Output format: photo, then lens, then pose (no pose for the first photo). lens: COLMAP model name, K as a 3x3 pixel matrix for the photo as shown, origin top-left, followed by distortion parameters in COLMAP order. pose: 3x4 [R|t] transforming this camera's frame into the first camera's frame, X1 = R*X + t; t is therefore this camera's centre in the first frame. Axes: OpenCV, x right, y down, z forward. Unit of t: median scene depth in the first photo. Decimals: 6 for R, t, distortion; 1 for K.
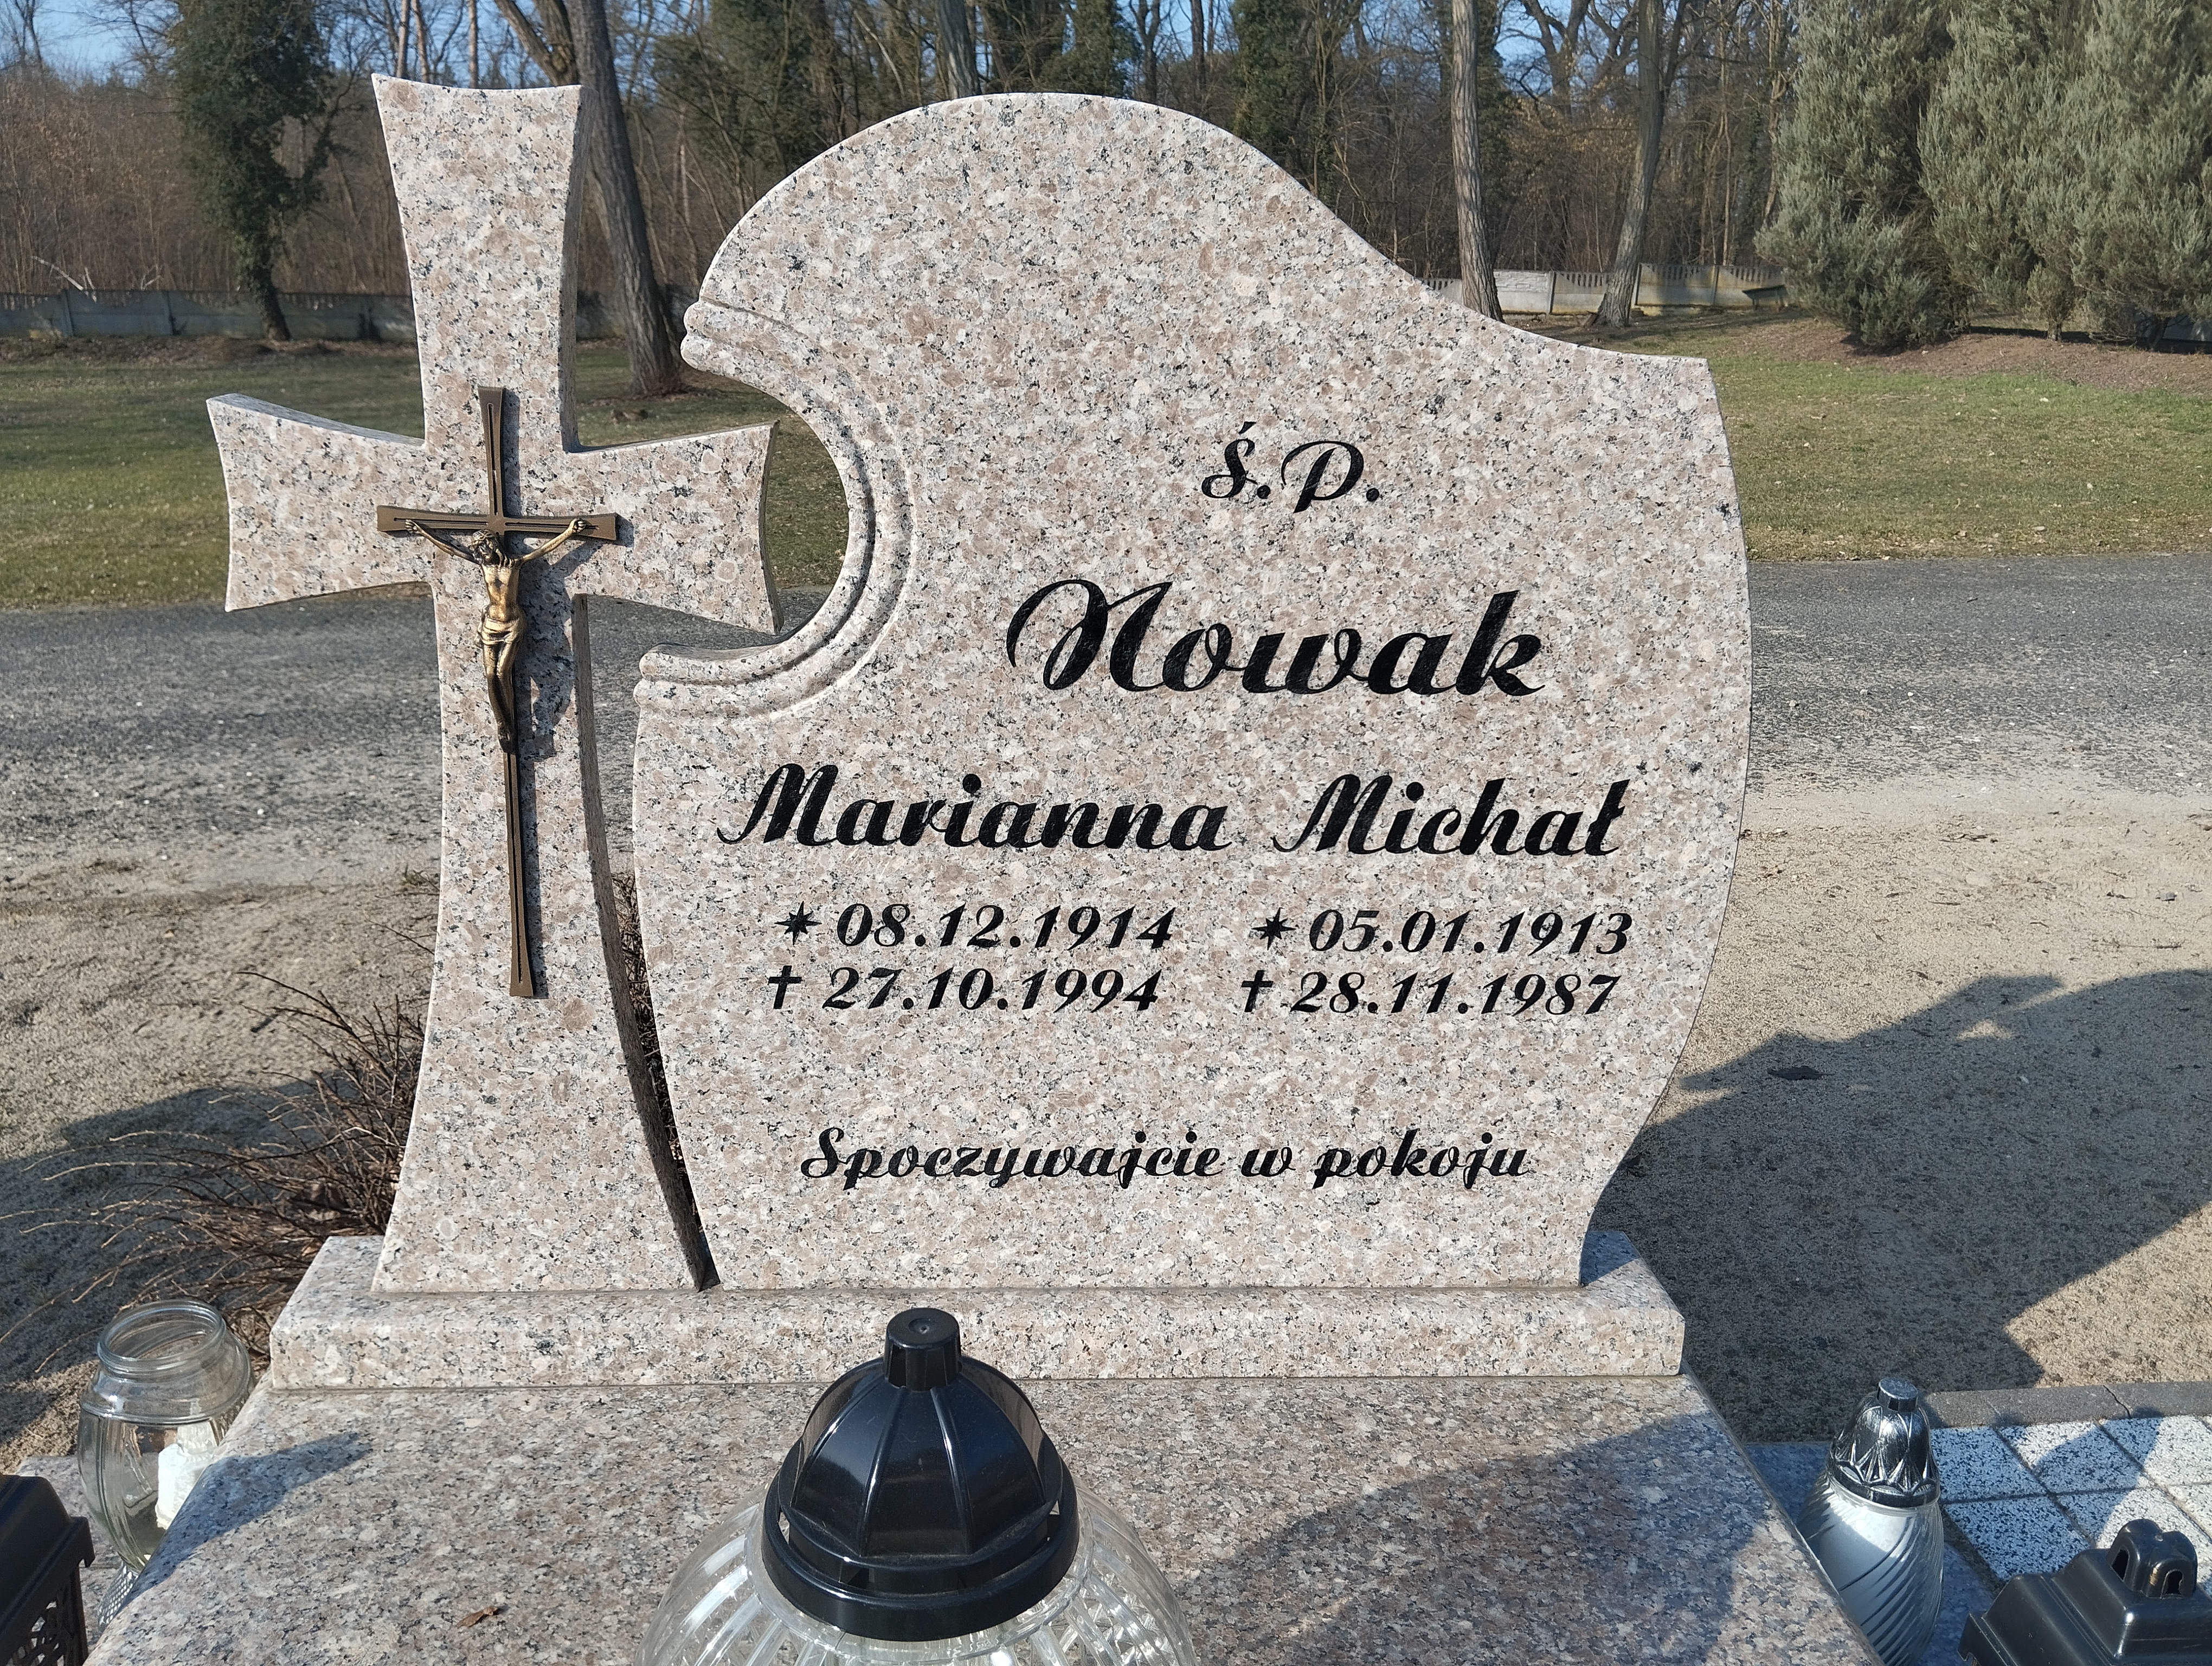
lens RADIAL K [[1764.8, 0, 1105.1], [0, 1764.8, 810.1], [0, 0, 1]] dist [0.022597, -0.039177]
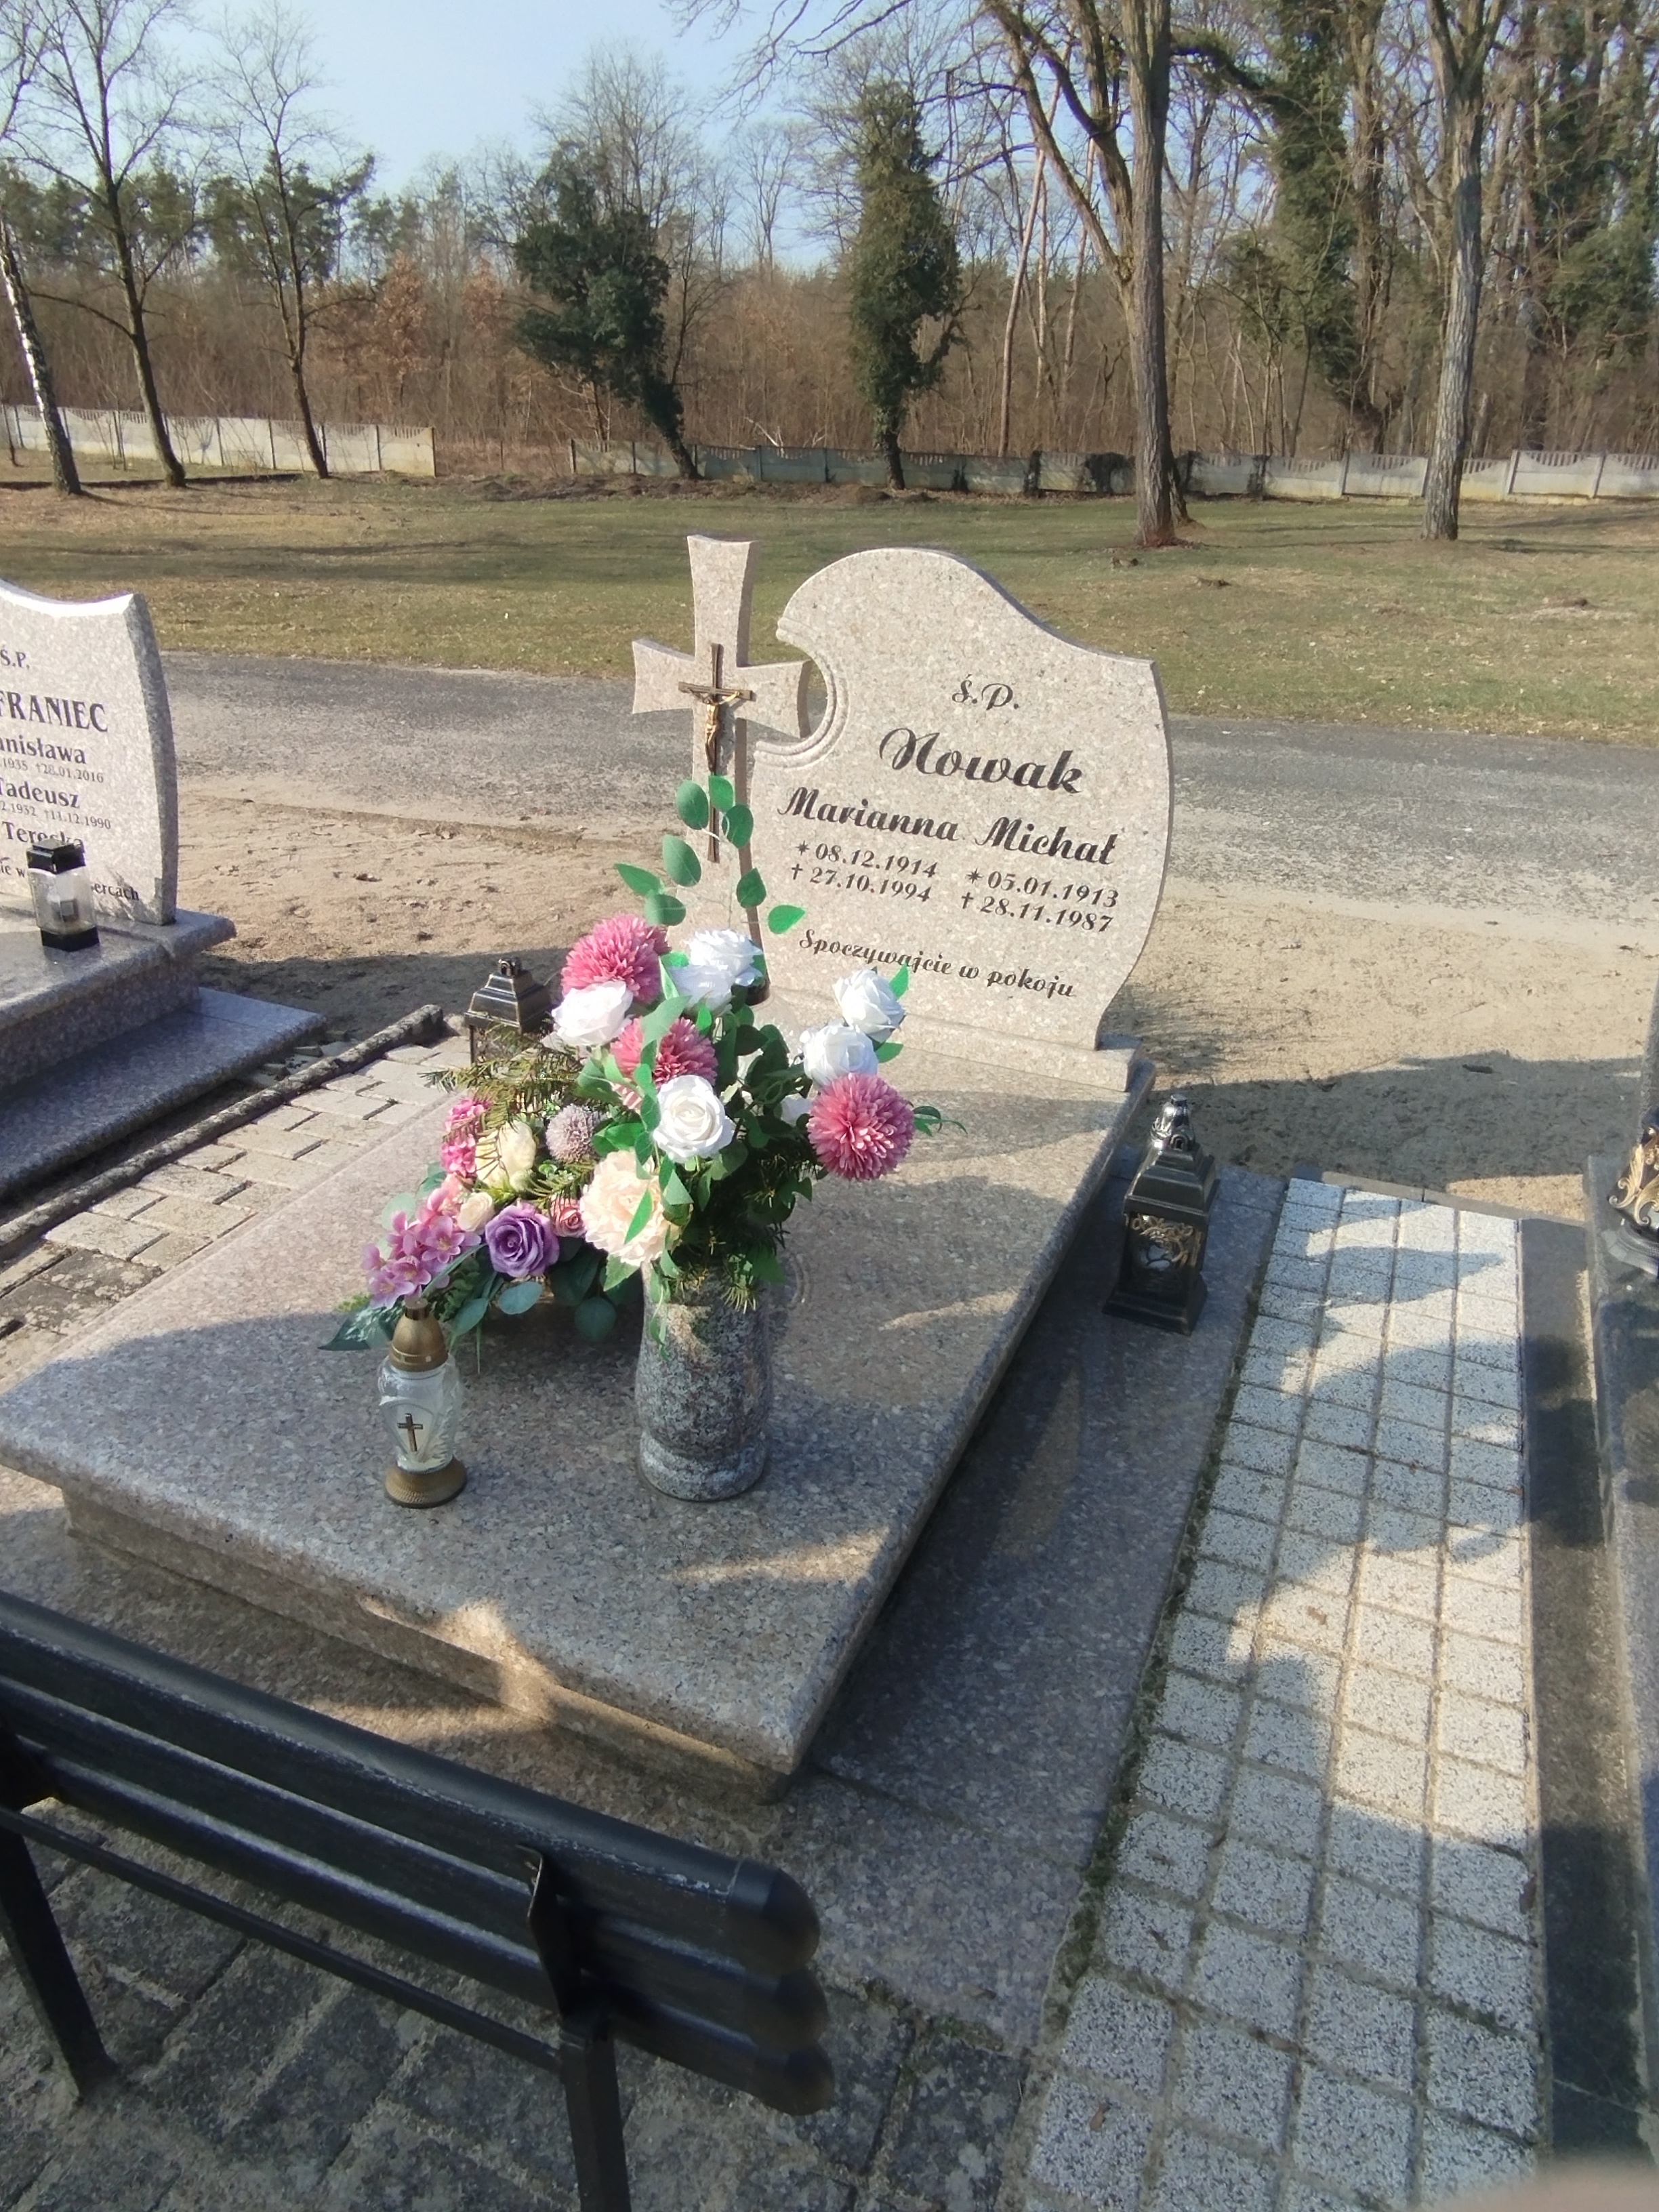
lens RADIAL K [[1572.1, 0, 884.1], [0, 1572.1, 1088.7], [0, 0, 1]] dist [-0.059561, 0.029074]
pose [[0.897352, 0.186241, -0.400093, 0.959292], [-0.138724, 0.979674, 0.144894, 0.059611], [0.418946, -0.074519, 0.904948, -1.133914]]
